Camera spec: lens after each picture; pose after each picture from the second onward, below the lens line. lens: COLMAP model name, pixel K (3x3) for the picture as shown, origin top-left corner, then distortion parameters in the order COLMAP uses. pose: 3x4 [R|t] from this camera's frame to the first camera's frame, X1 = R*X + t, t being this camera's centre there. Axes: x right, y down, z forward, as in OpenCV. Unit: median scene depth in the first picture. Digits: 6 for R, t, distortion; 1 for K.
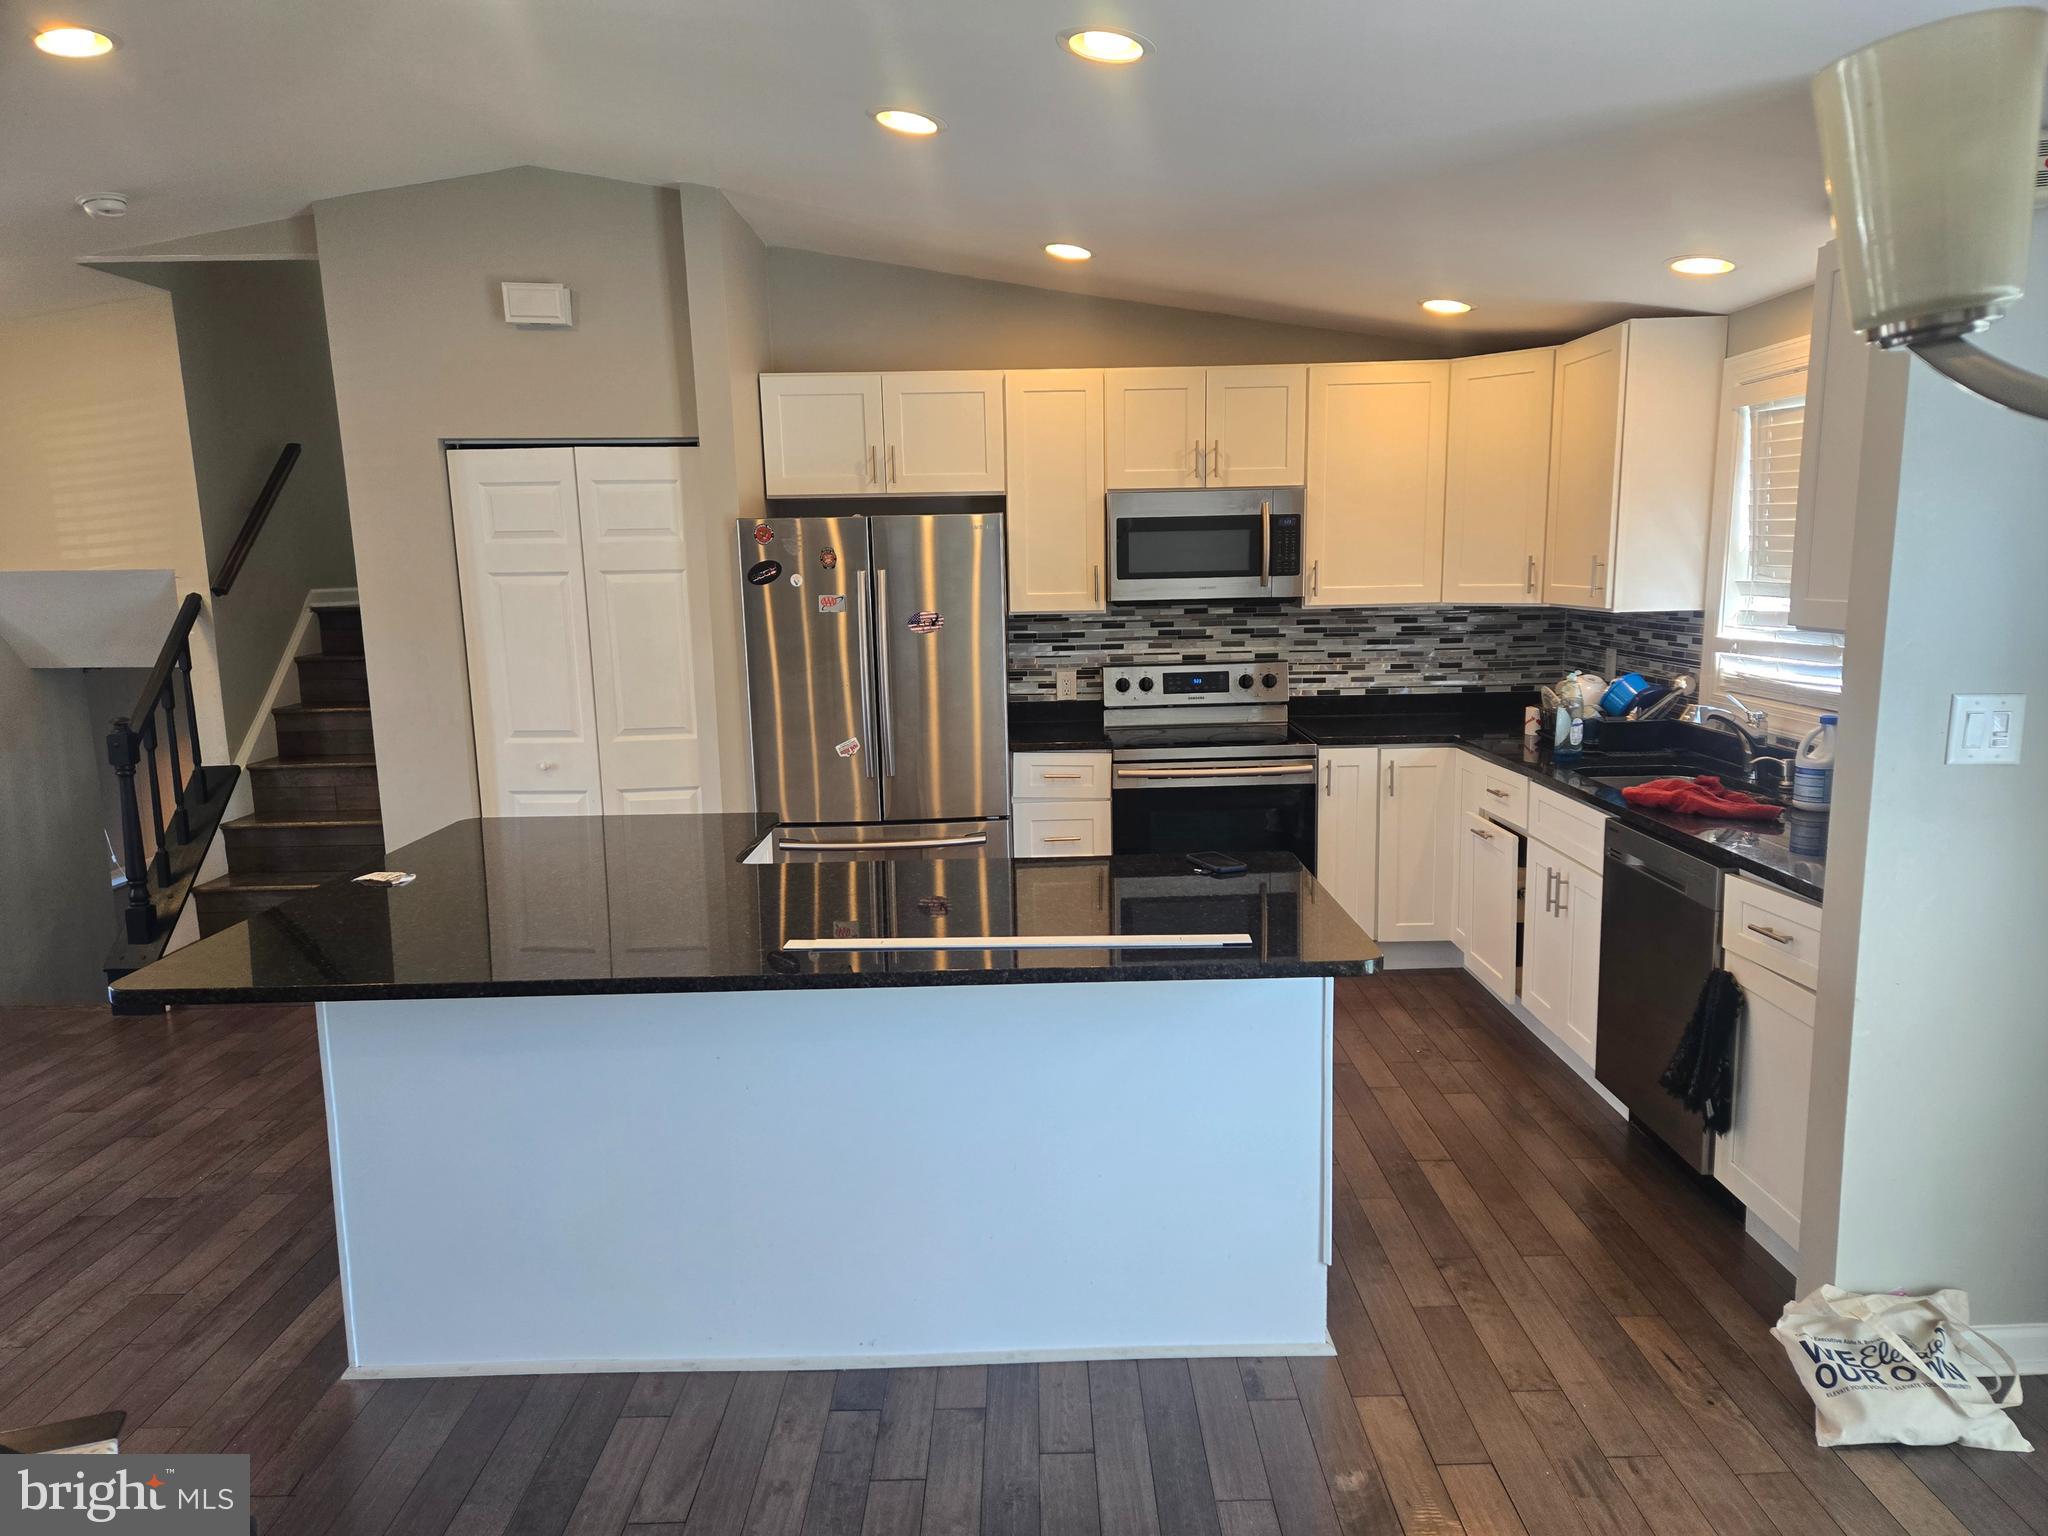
lens RADIAL K [[1372.0, 0, 1032.9], [0, 1372.0, 769.4], [0, 0, 1]] dist [0.012296, -0.023441]
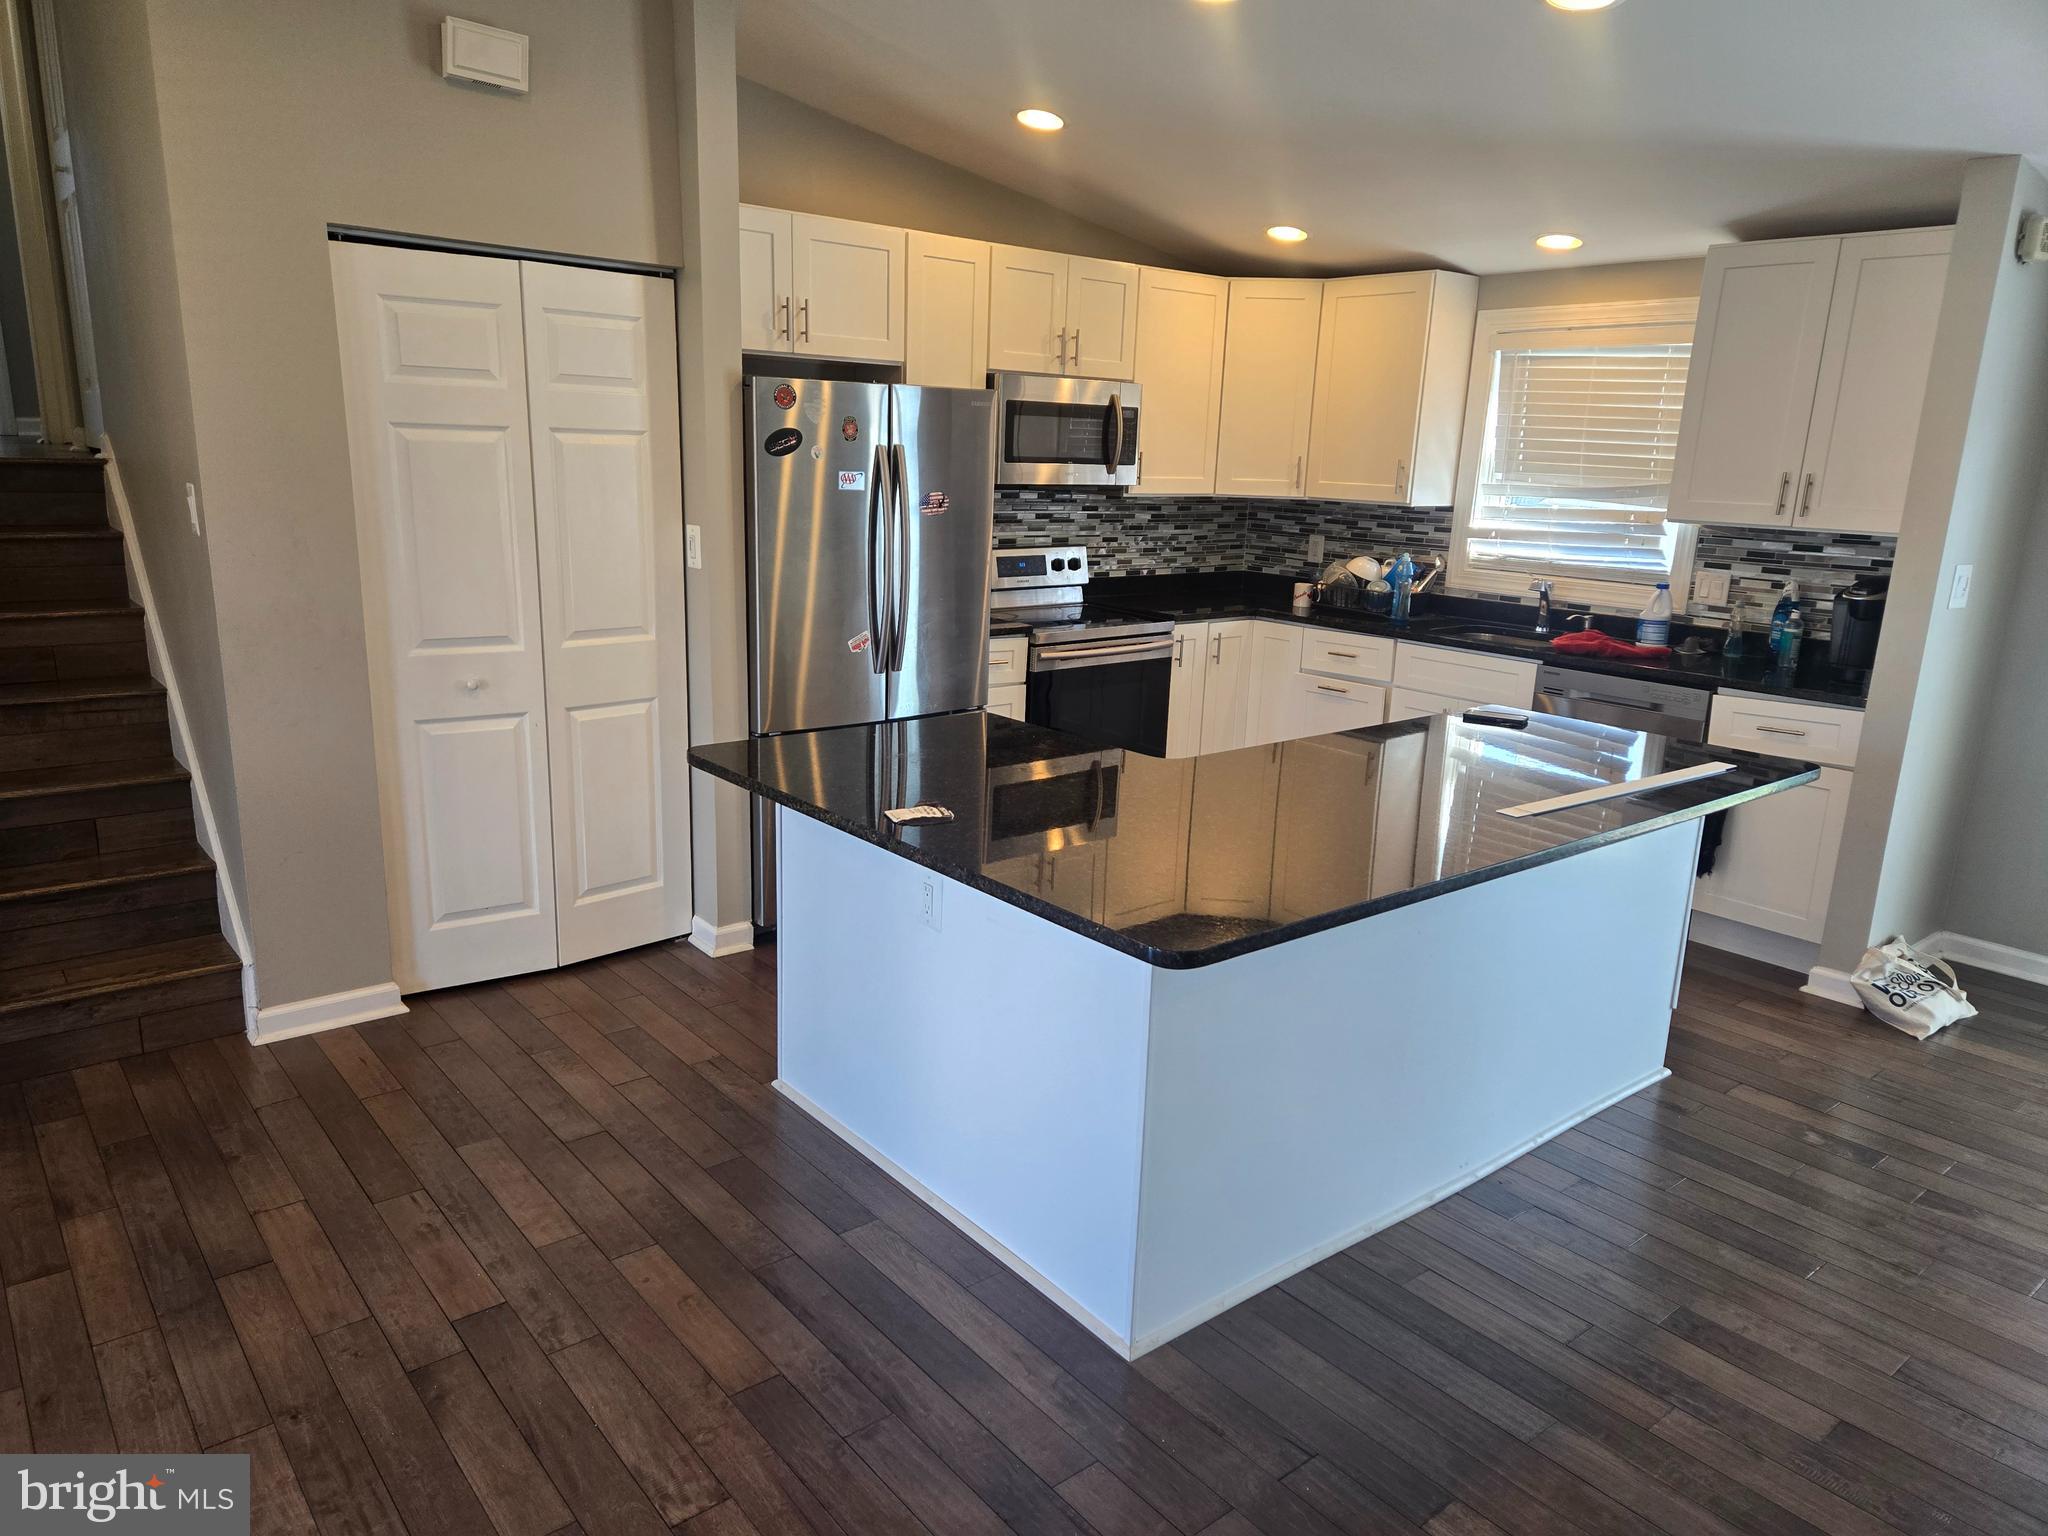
lens RADIAL K [[1372.0, 0, 1032.9], [0, 1372.0, 779.8], [0, 0, 1]] dist [0.012296, -0.023441]
pose [[0.773257, -0.106043, 0.625162, -0.585281], [0.047499, 0.992834, 0.109658, -0.017887], [-0.632311, -0.055099, 0.772753, 0.206176]]
